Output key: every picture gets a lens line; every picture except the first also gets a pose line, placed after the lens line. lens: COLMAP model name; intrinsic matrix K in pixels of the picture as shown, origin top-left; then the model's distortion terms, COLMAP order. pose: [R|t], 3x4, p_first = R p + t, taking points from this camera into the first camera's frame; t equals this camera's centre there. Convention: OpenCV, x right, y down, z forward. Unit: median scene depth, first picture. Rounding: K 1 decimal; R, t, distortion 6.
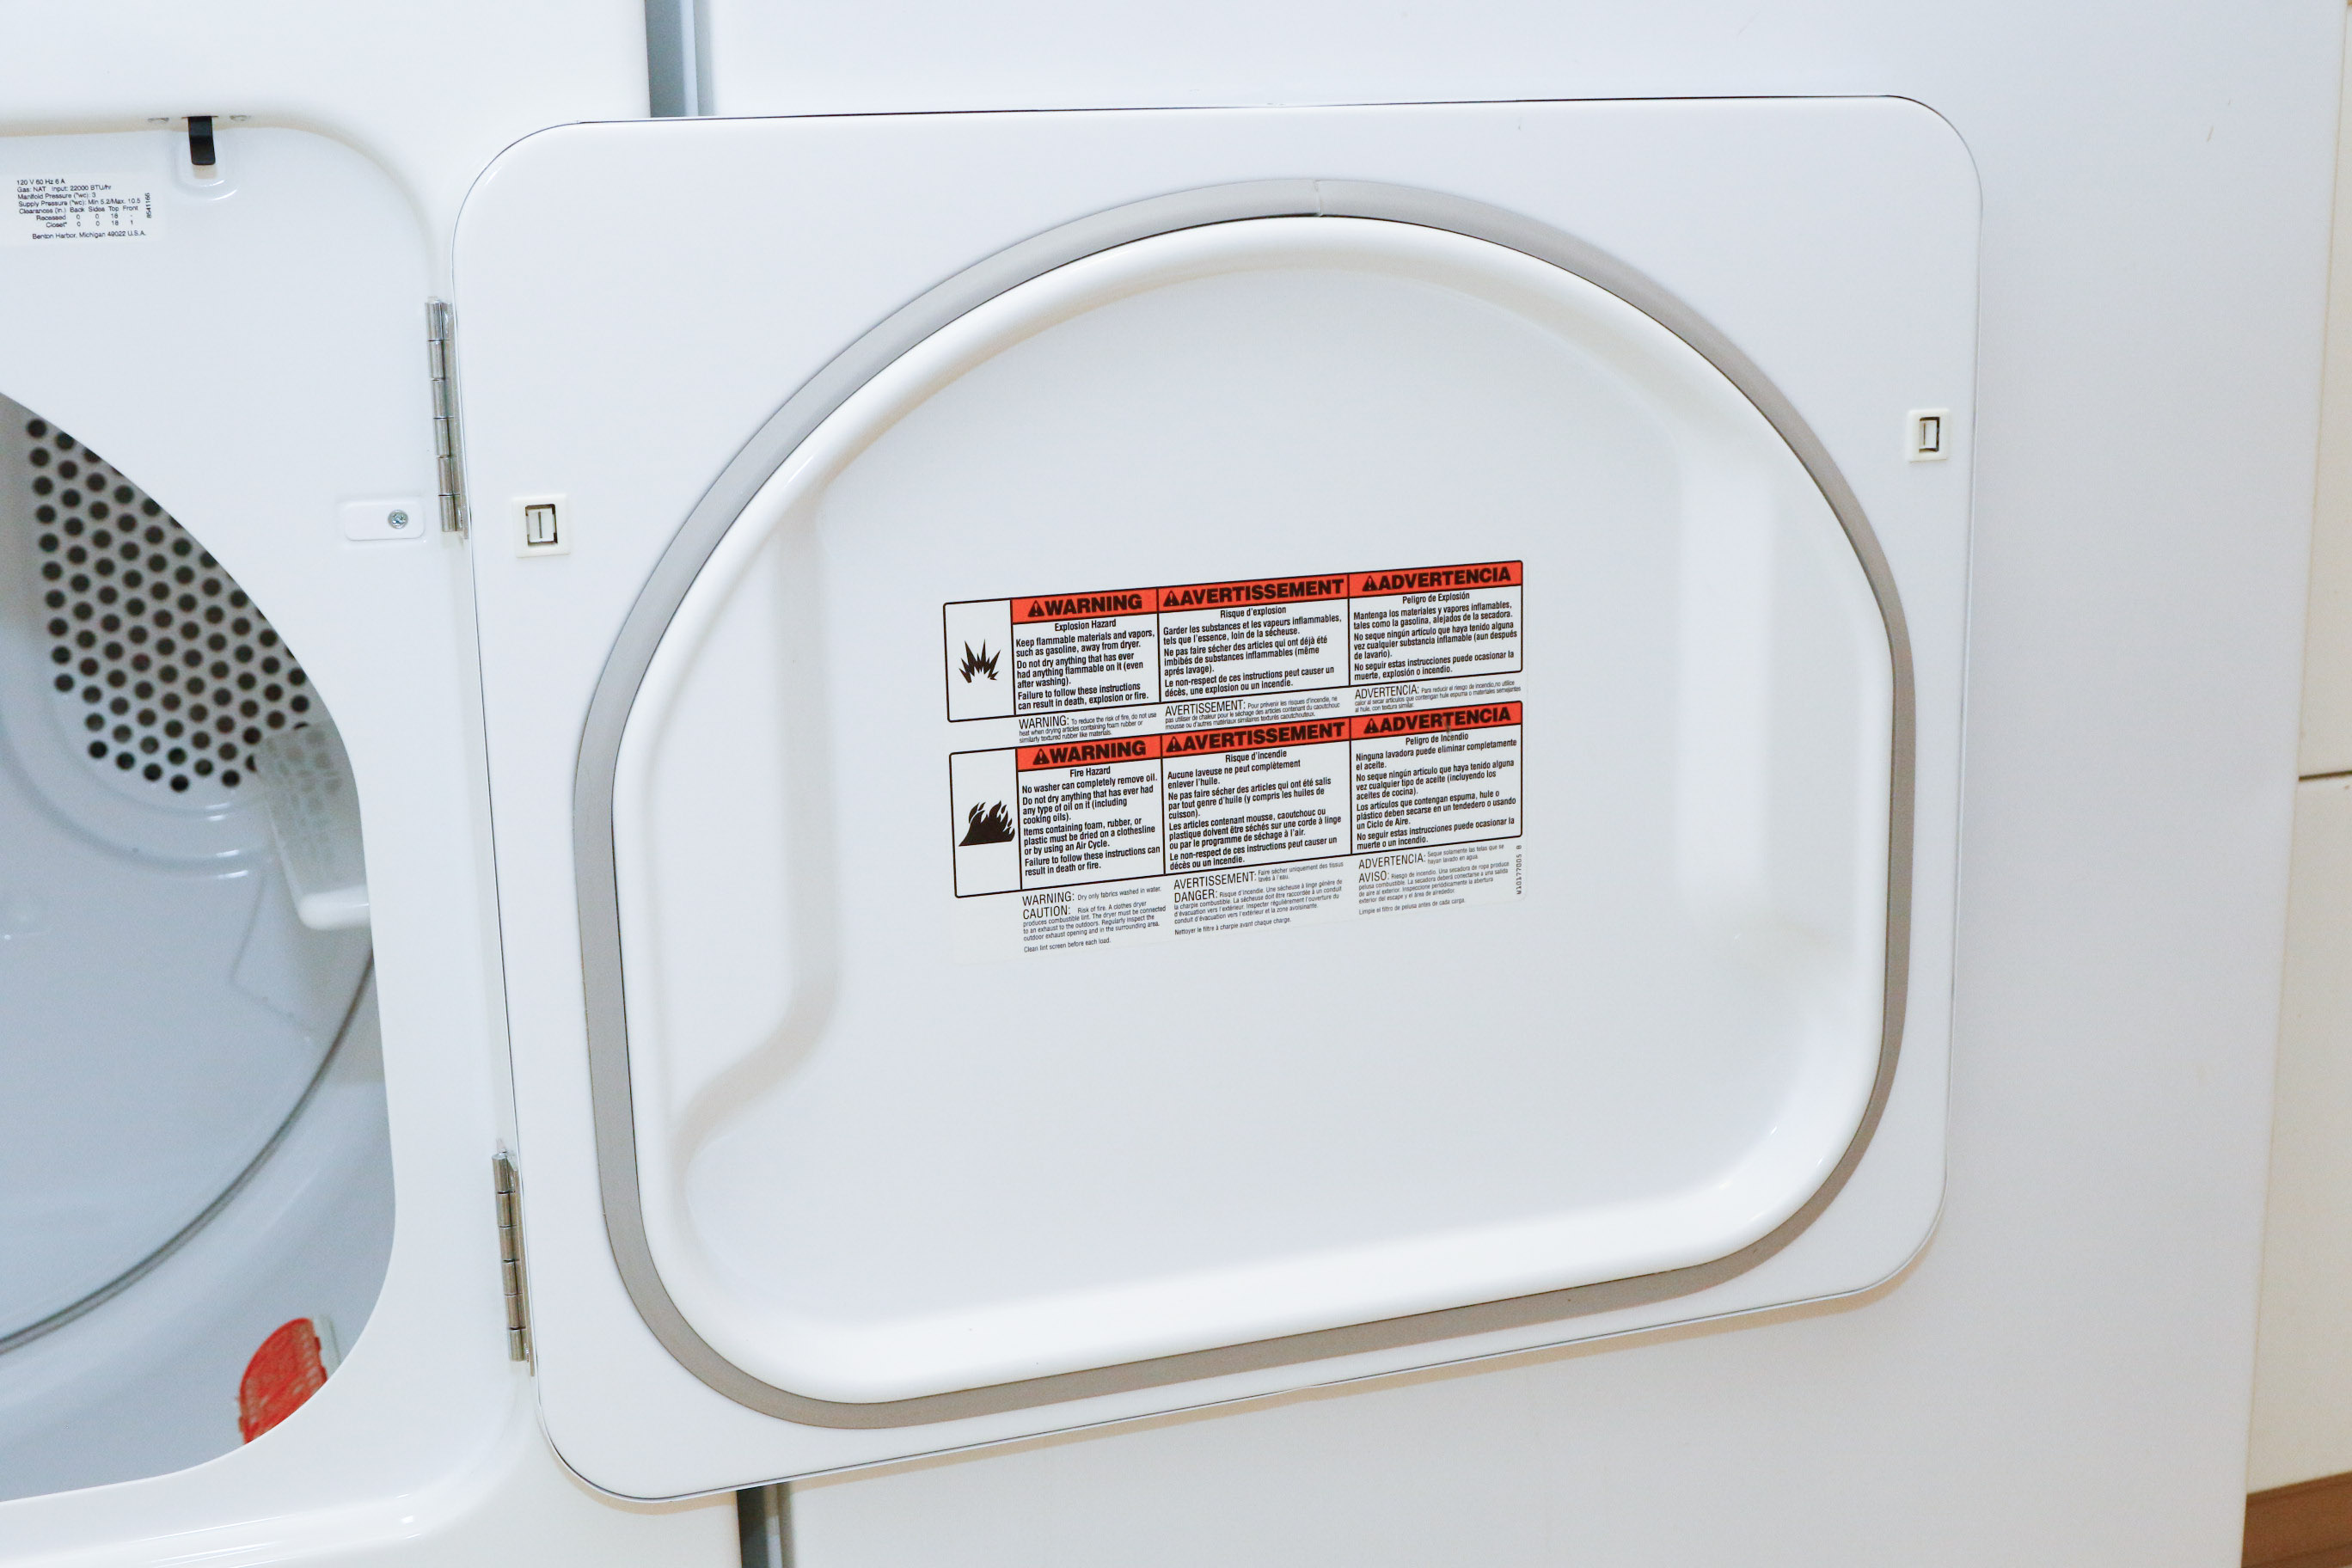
lens RADIAL K [[2958.8, 0, 1174.8], [0, 2958.8, 772.3], [0, 0, 1]] dist [-0.064815, 0.000000]
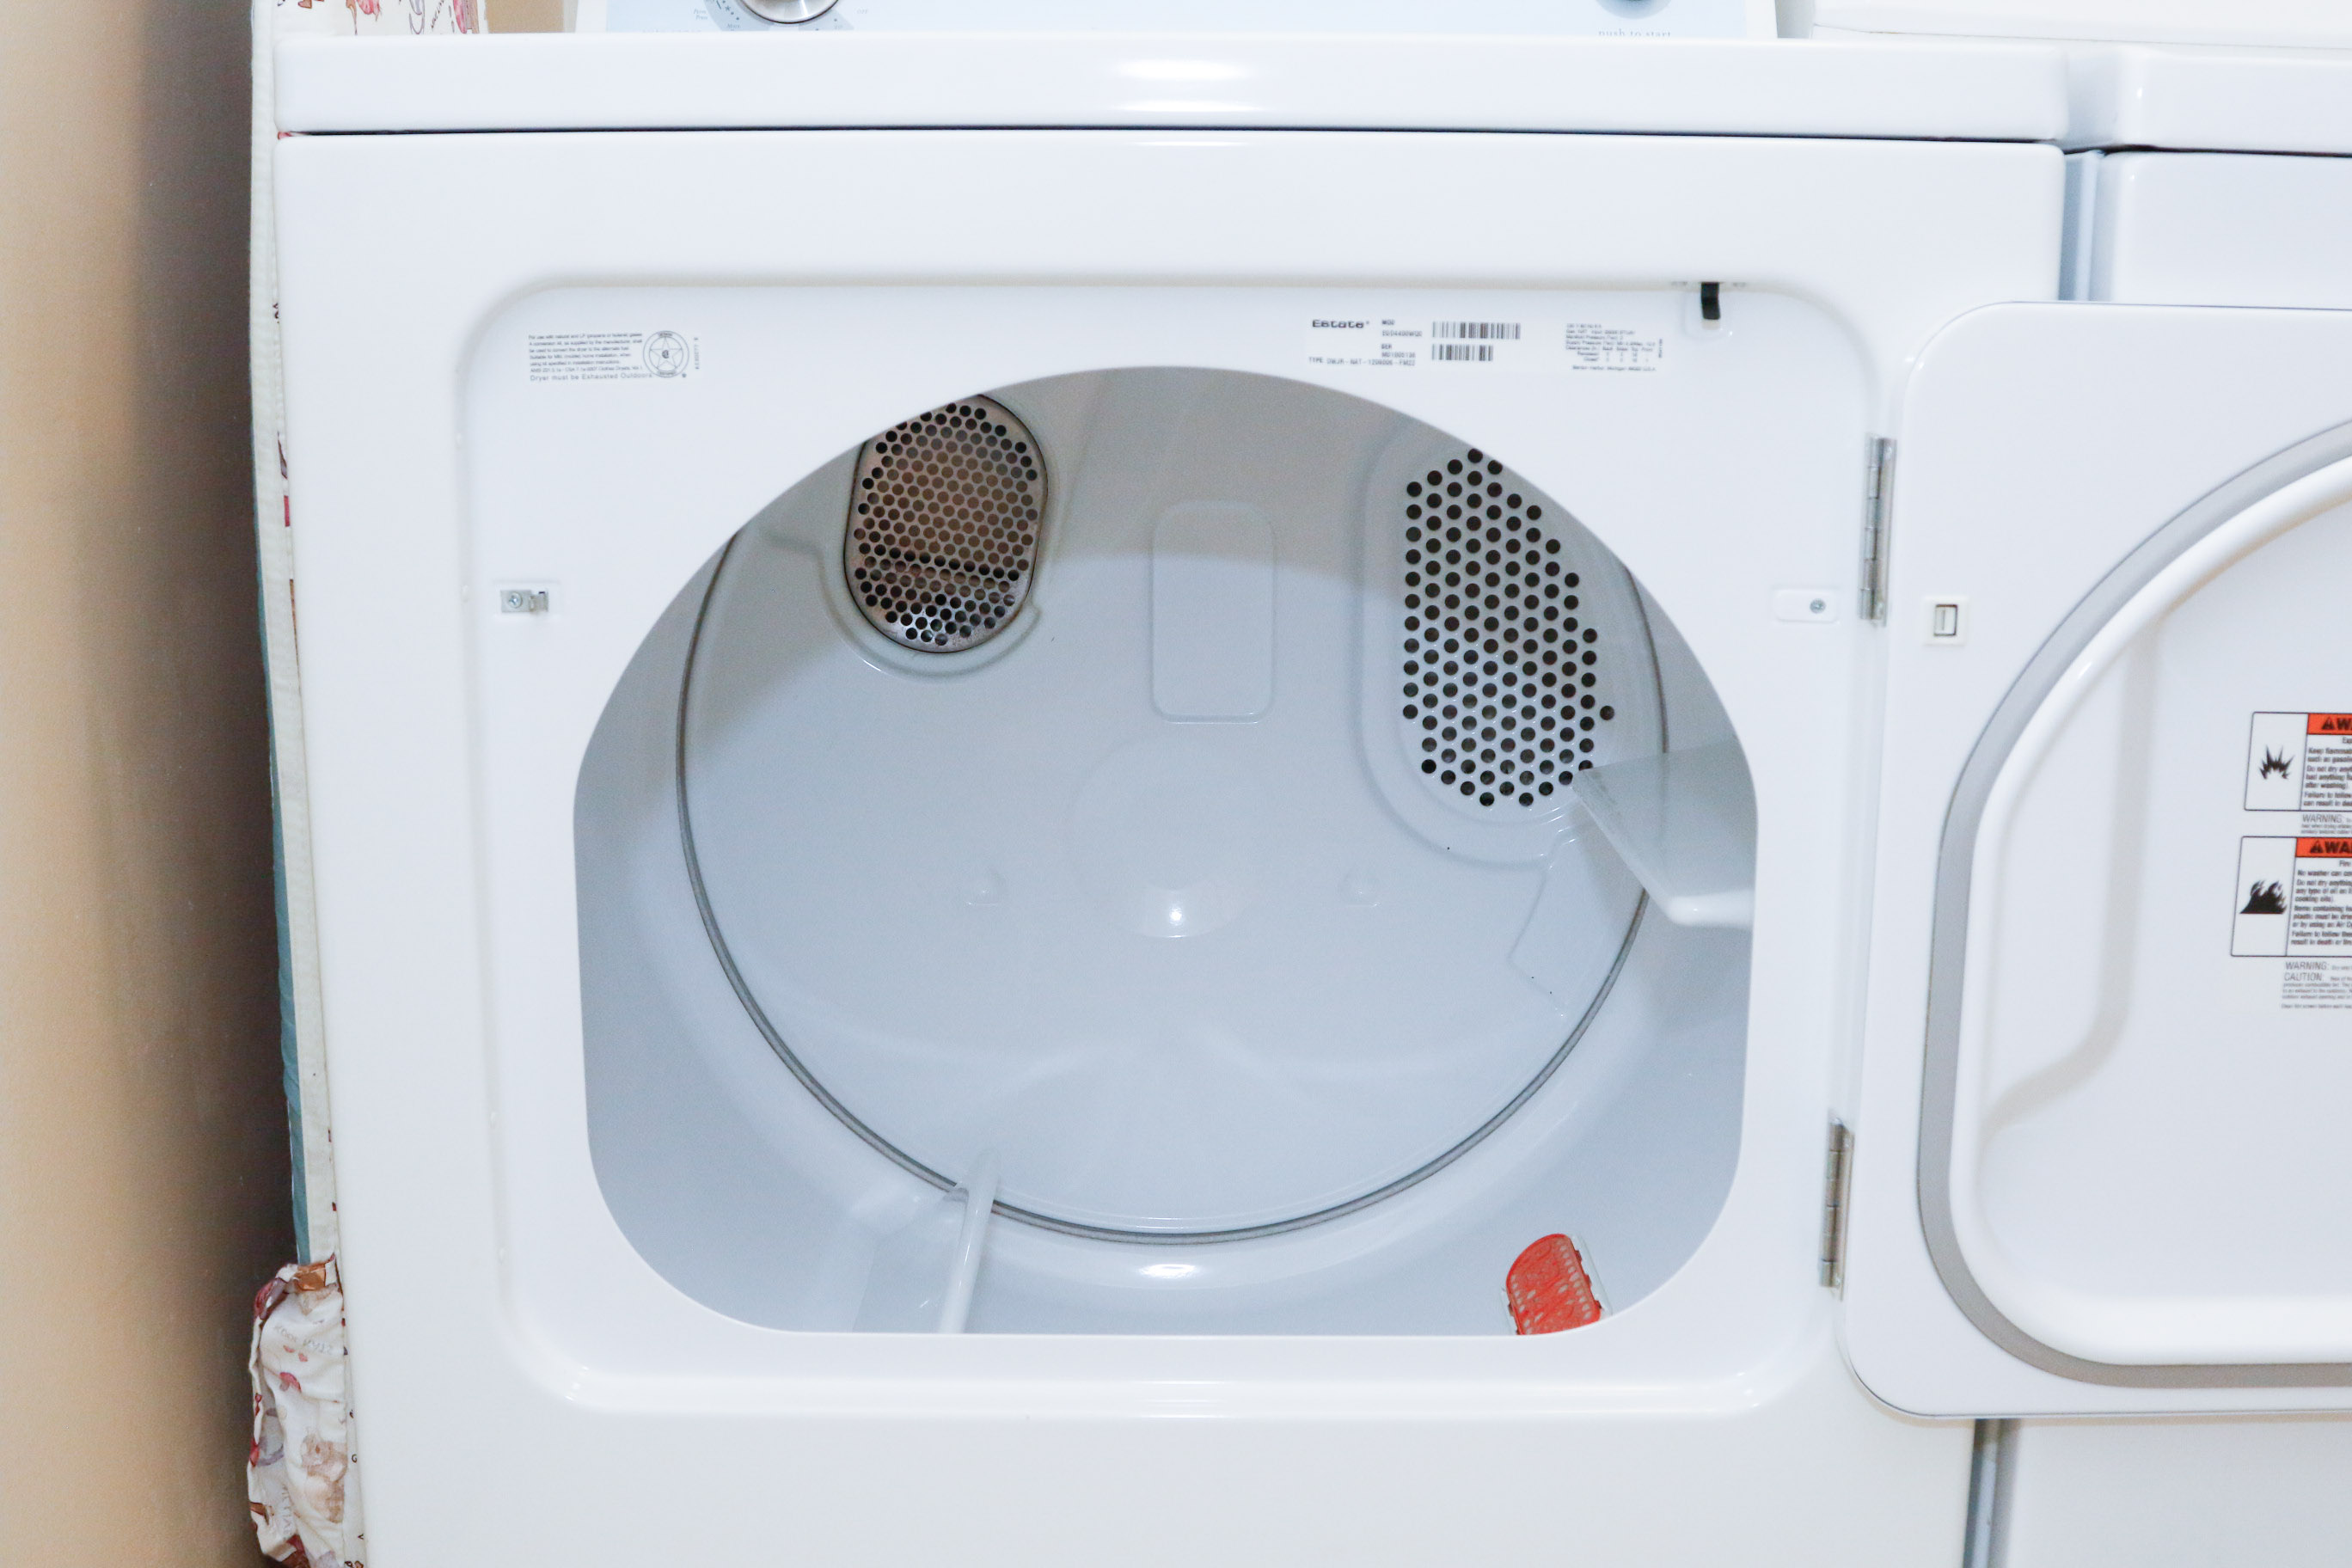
lens RADIAL K [[2545.6, 0, 1164.5], [0, 2545.6, 796.7], [0, 0, 1]] dist [-0.106577, 0.000000]
pose [[0.939932, 0.097663, -0.327093, -0.156627], [-0.102613, 0.994719, 0.002133, 0.020265], [0.325574, 0.031559, 0.944990, -0.103480]]
